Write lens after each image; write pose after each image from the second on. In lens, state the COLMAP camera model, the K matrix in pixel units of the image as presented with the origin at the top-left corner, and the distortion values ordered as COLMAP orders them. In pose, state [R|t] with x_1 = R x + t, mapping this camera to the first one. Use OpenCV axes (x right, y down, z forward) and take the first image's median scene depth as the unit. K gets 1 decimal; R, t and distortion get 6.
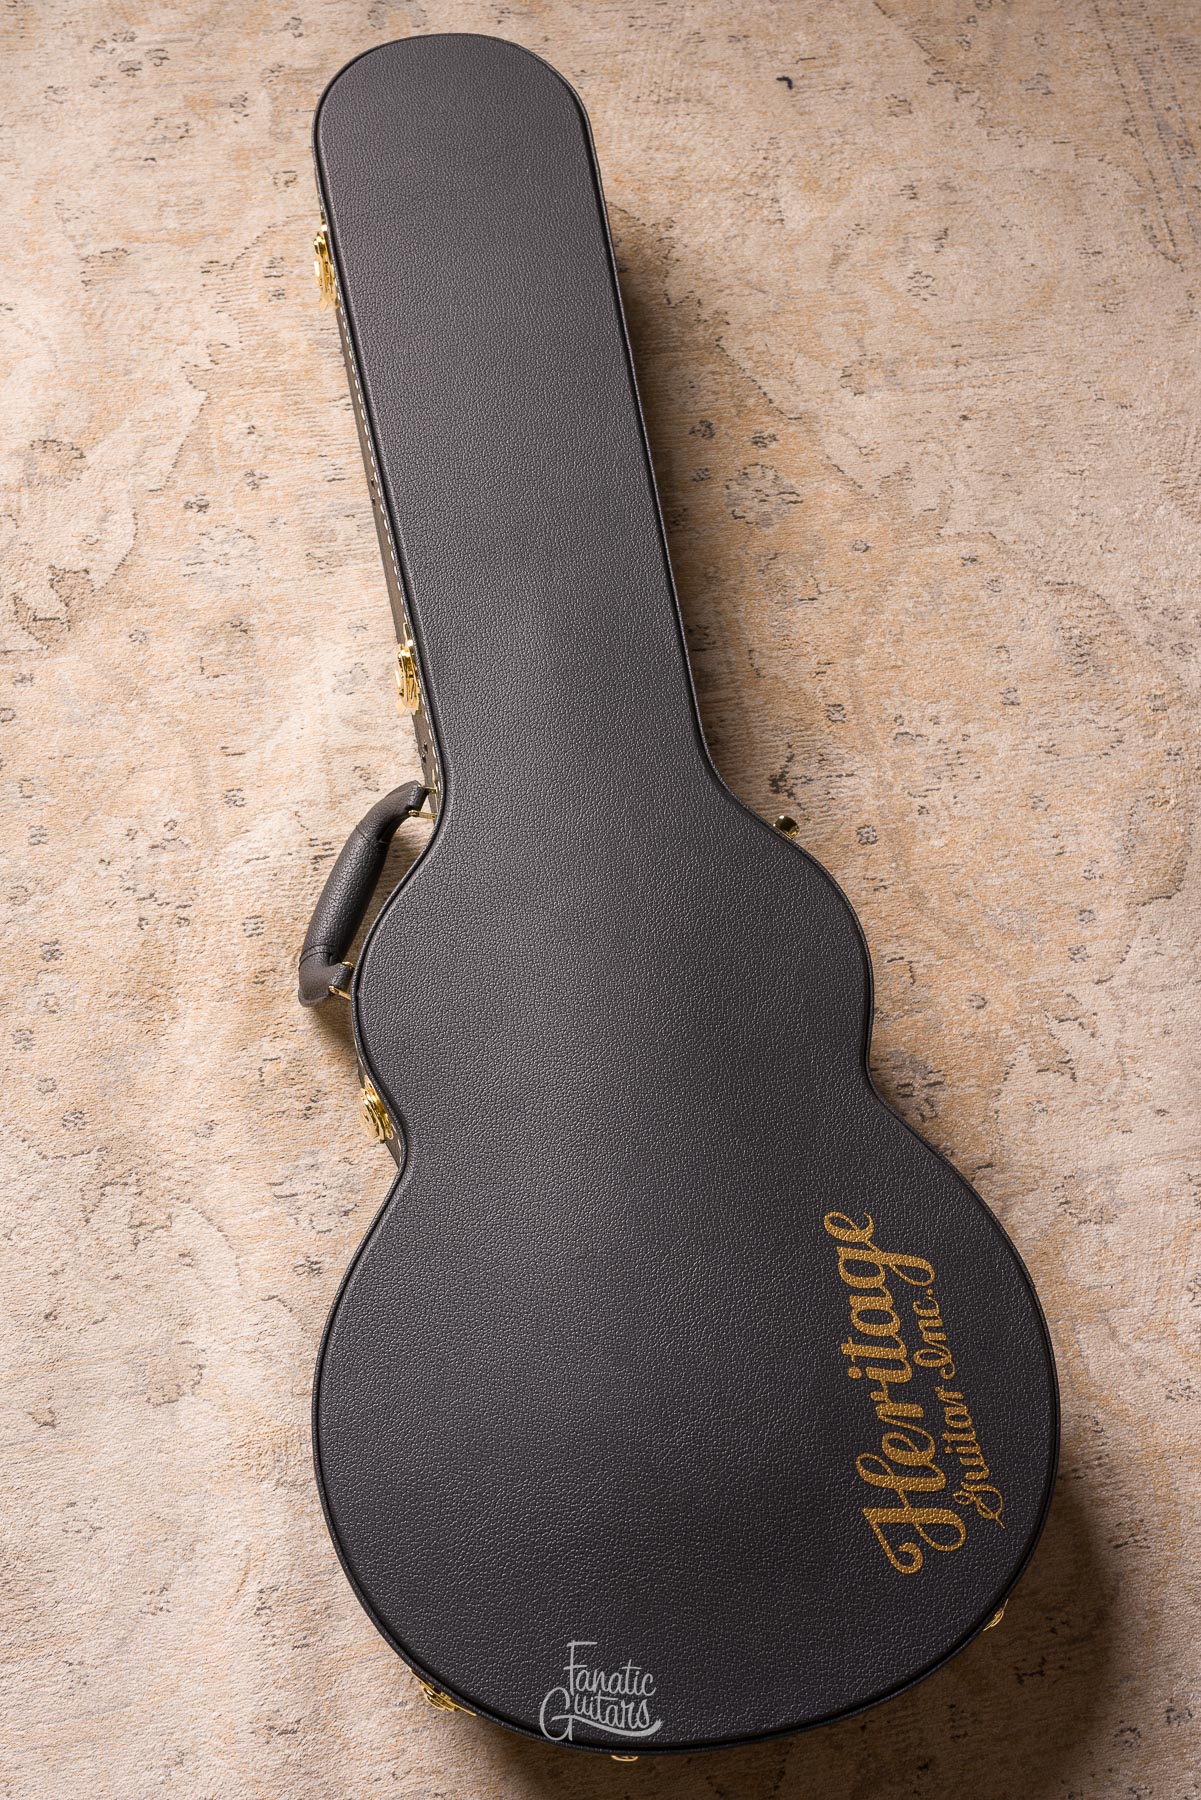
lens RADIAL K [[1799.4, 0, 577.3], [0, 1799.4, 943.4], [0, 0, 1]] dist [0.002818, -0.005045]
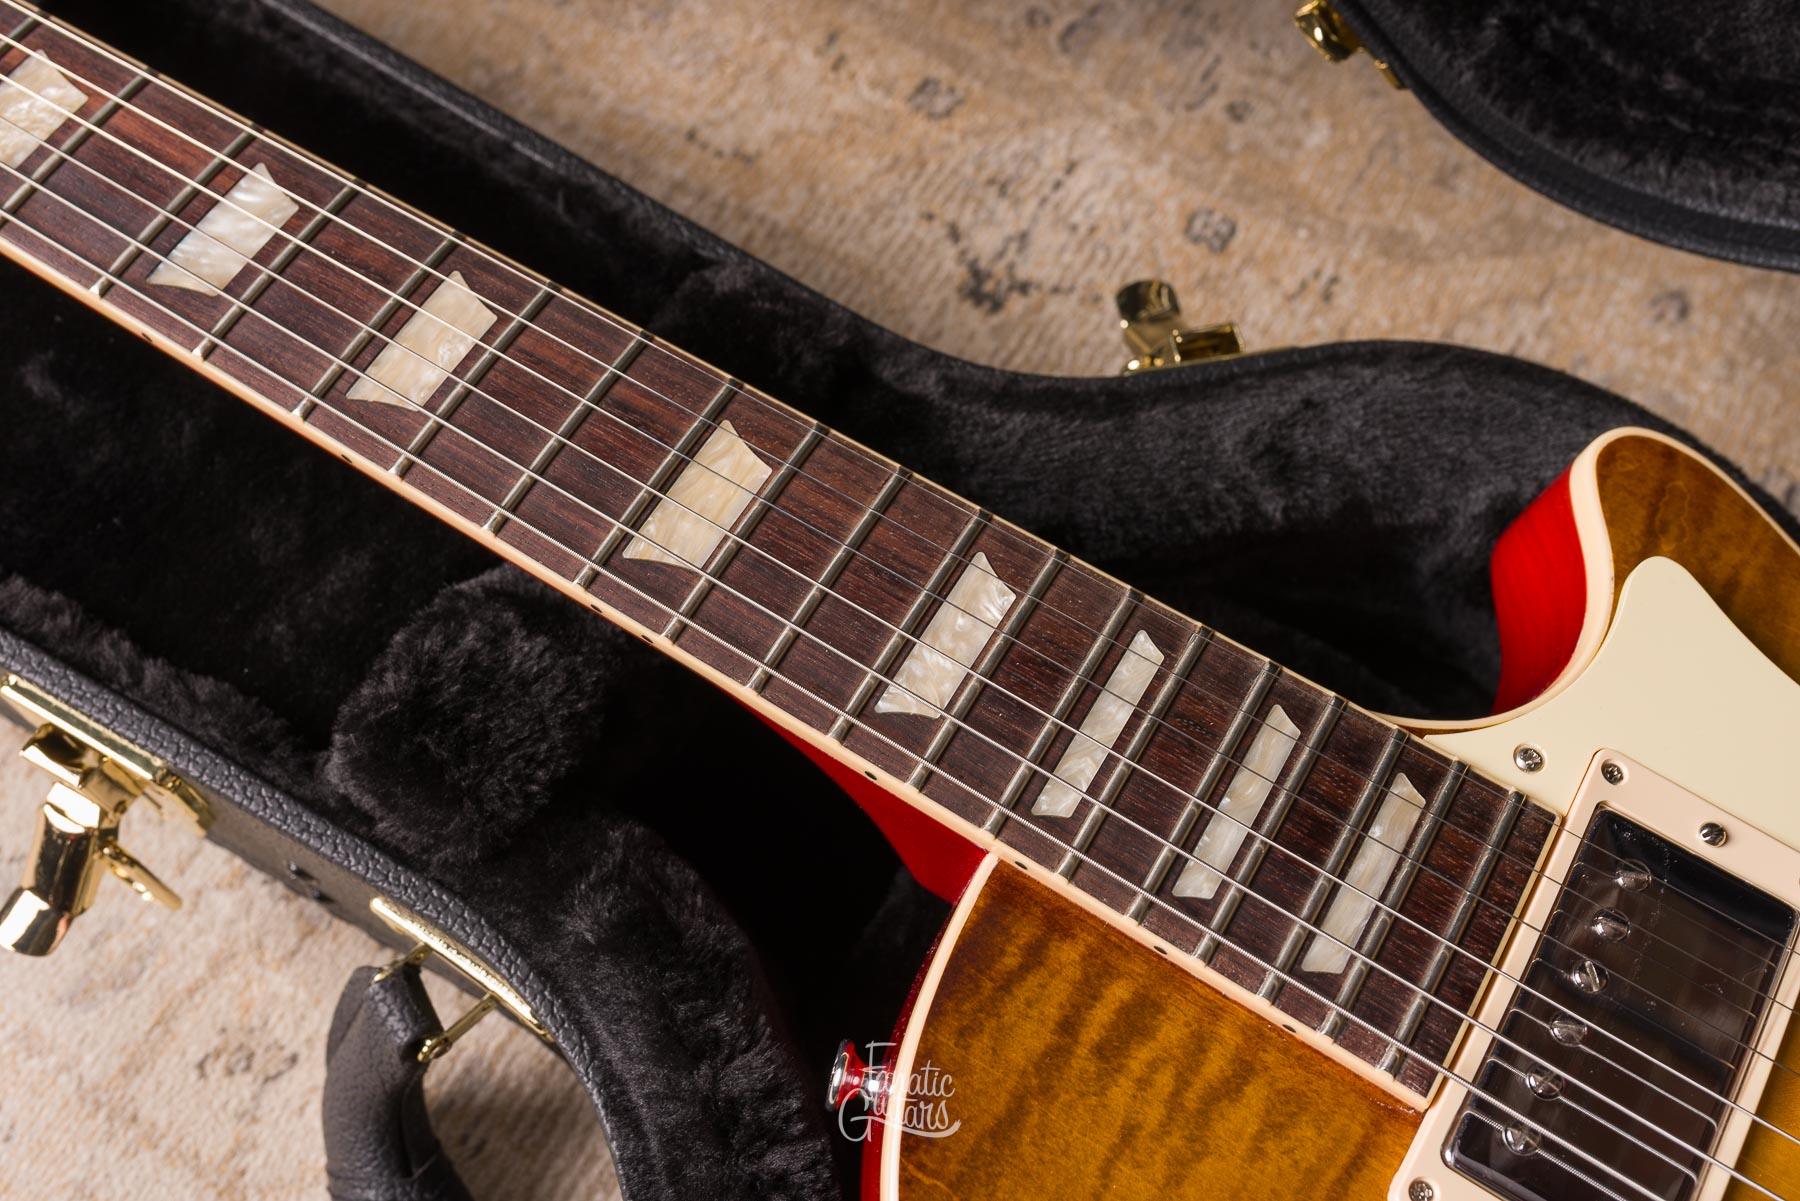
lens RADIAL K [[1799.4, 0, 897.0], [0, 1799.4, 599.8], [0, 0, 1]] dist [0.002818, -0.005045]
pose [[0.655065, -0.719894, 0.229441, -0.047947], [0.730024, 0.681326, 0.053474, -0.076082], [-0.194820, 0.132469, 0.971852, 0.599639]]
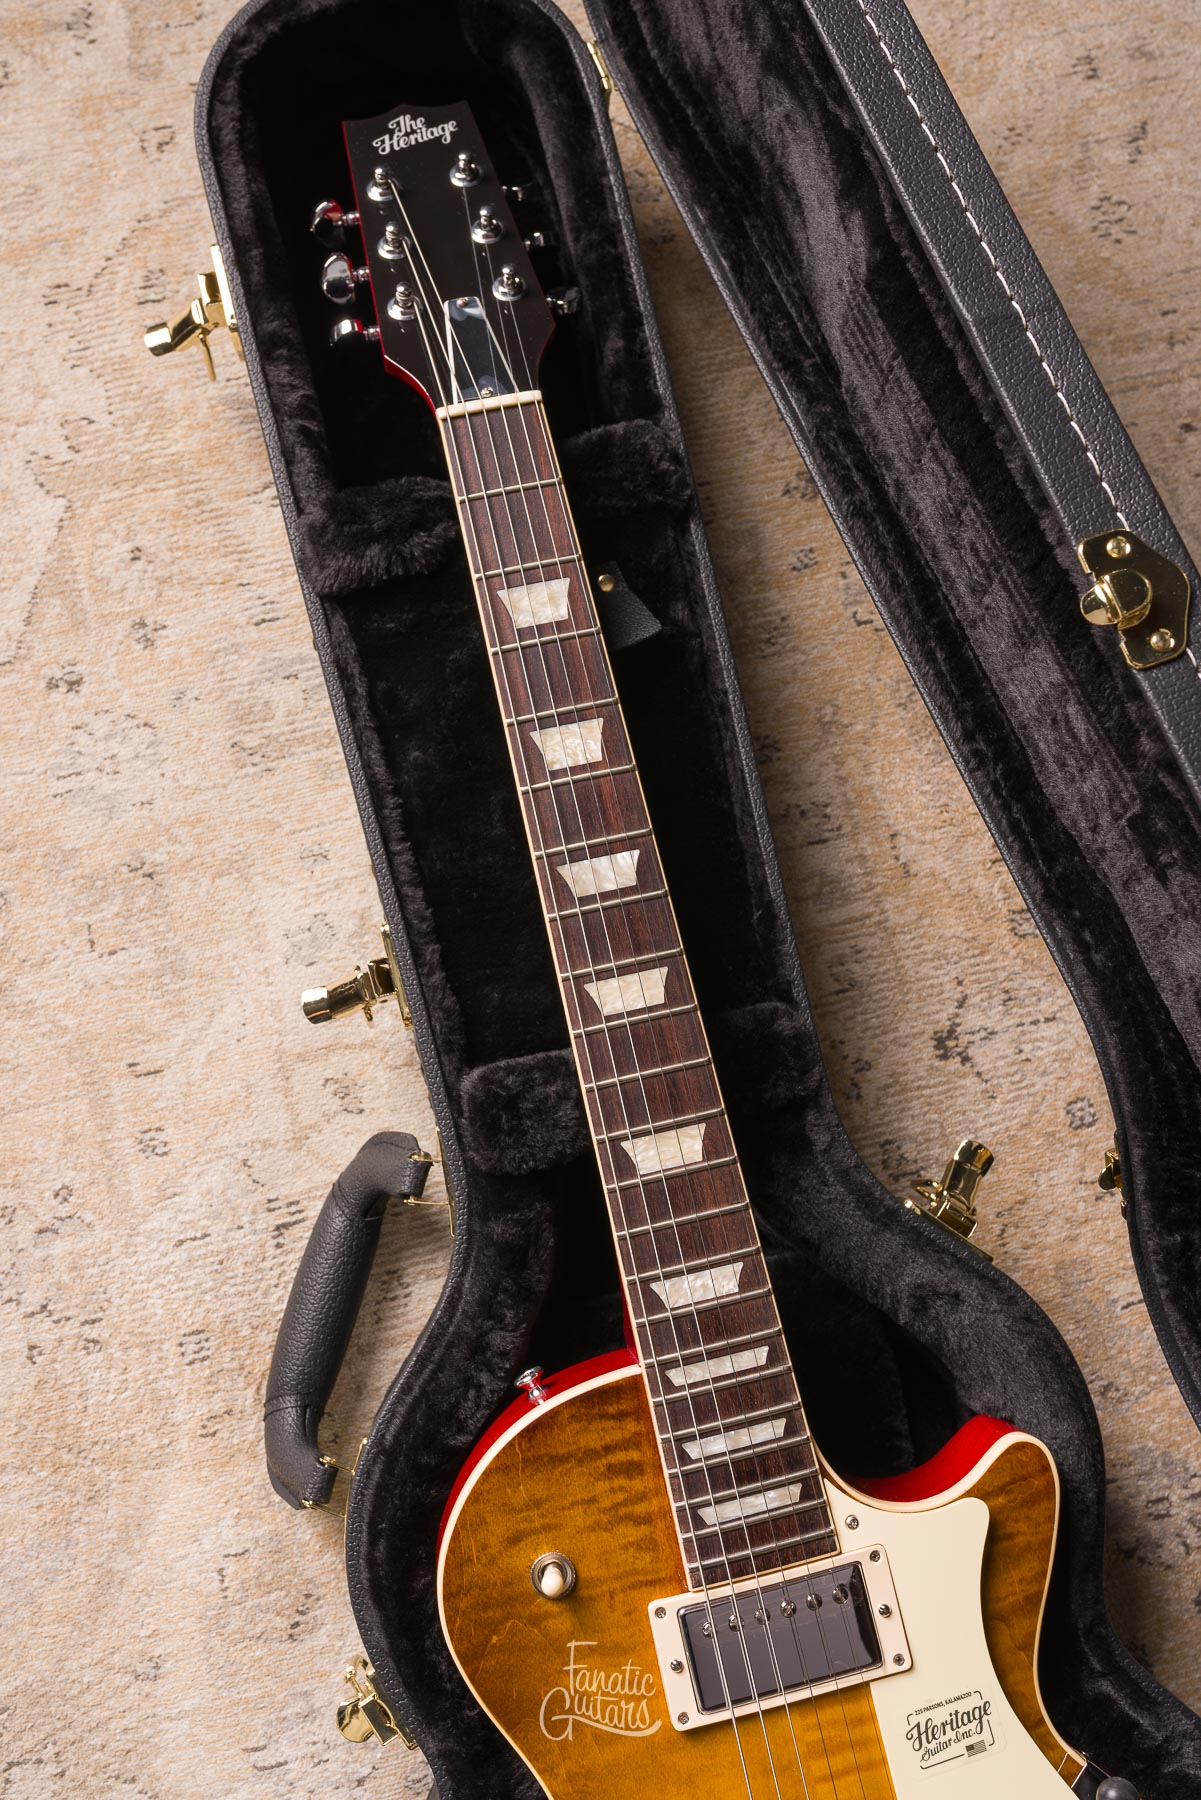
lens RADIAL K [[1788.6, 0, 578.5], [0, 1788.6, 868.4], [0, 0, 1]] dist [0.003990, -0.006606]
pose [[0.997230, -0.063394, -0.038916, 0.003323], [0.067994, 0.989014, 0.131253, -0.249256], [0.030168, -0.133535, 0.990585, 0.328808]]
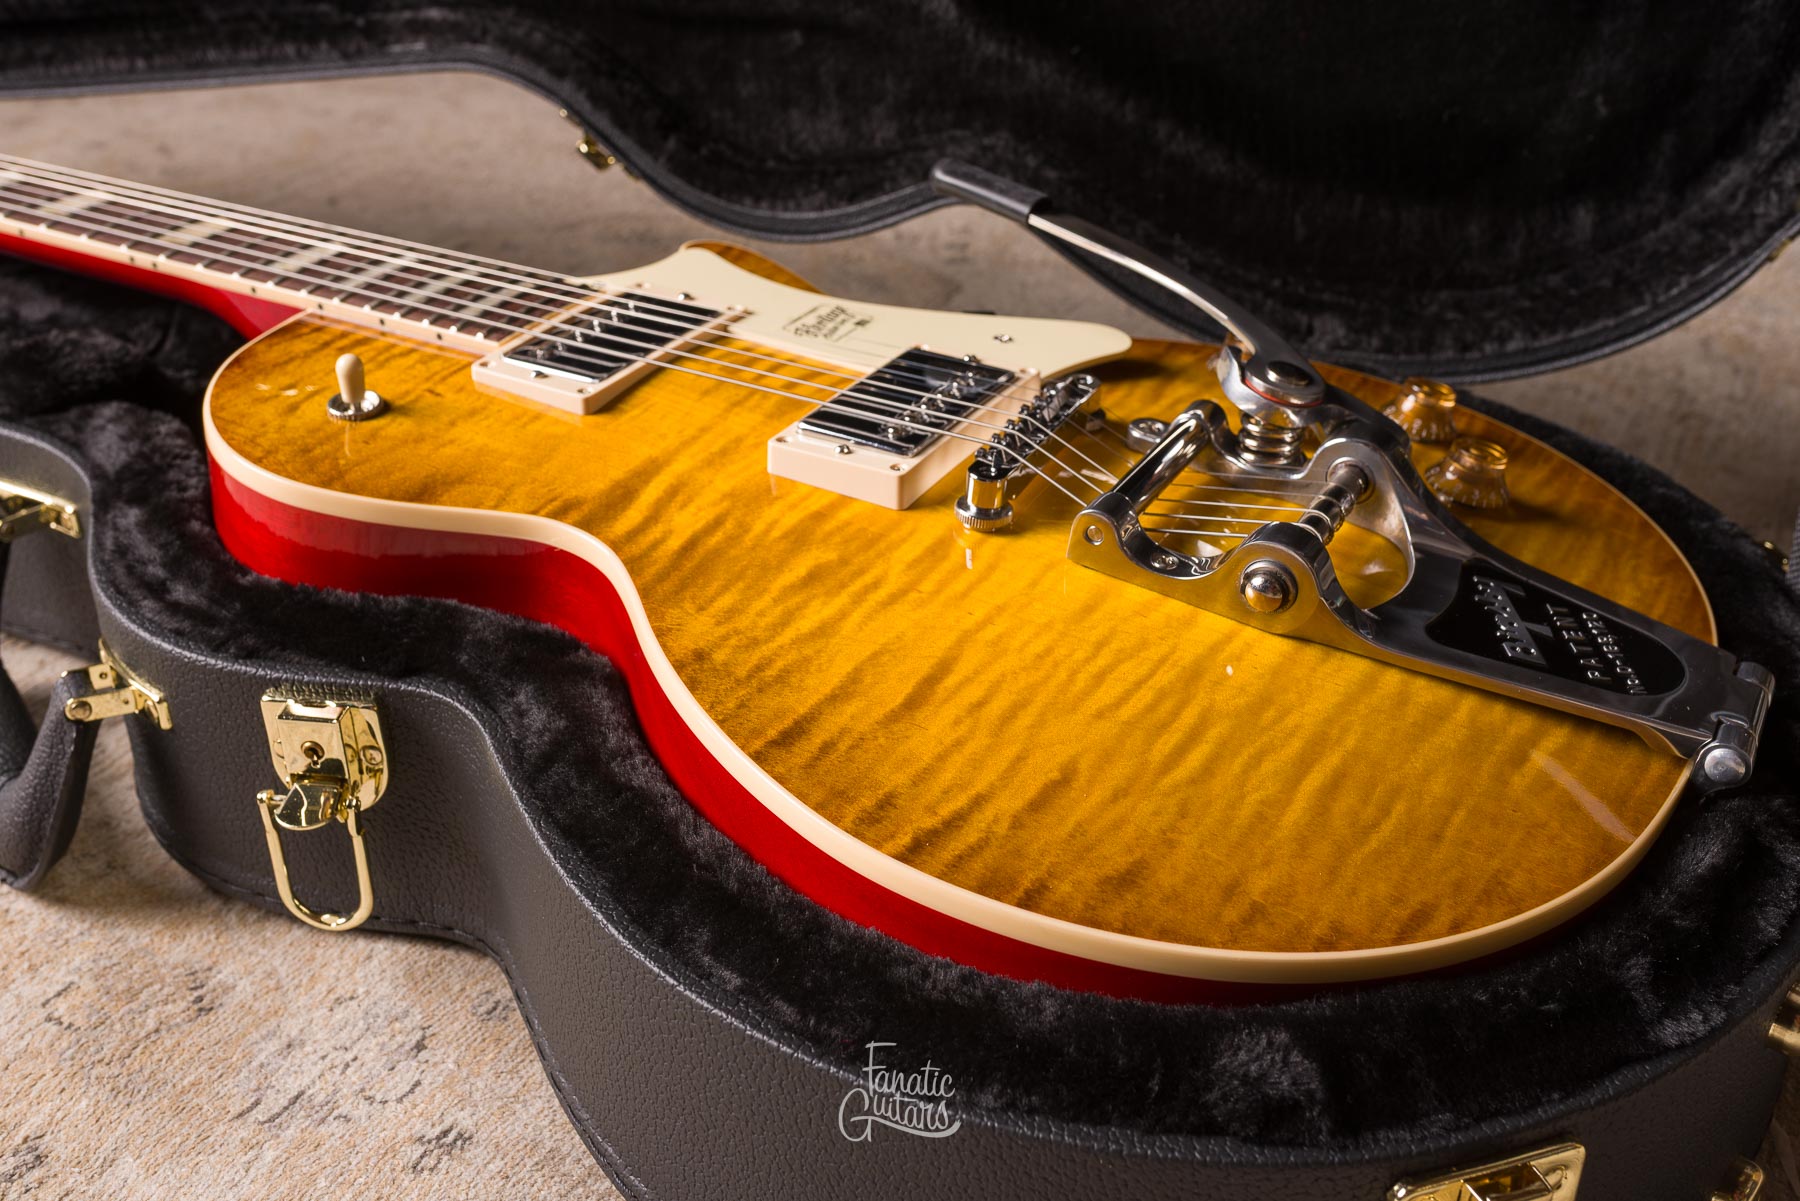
lens RADIAL K [[1933.5, 0, 894.7], [0, 1933.5, 606.2], [0, 0, 1]] dist [-0.003040, -0.001309]
pose [[0.618025, -0.481523, 0.621434, -0.266119], [0.763184, 0.557179, -0.327263, 0.296771], [-0.188665, 0.676526, 0.711842, 0.500455]]
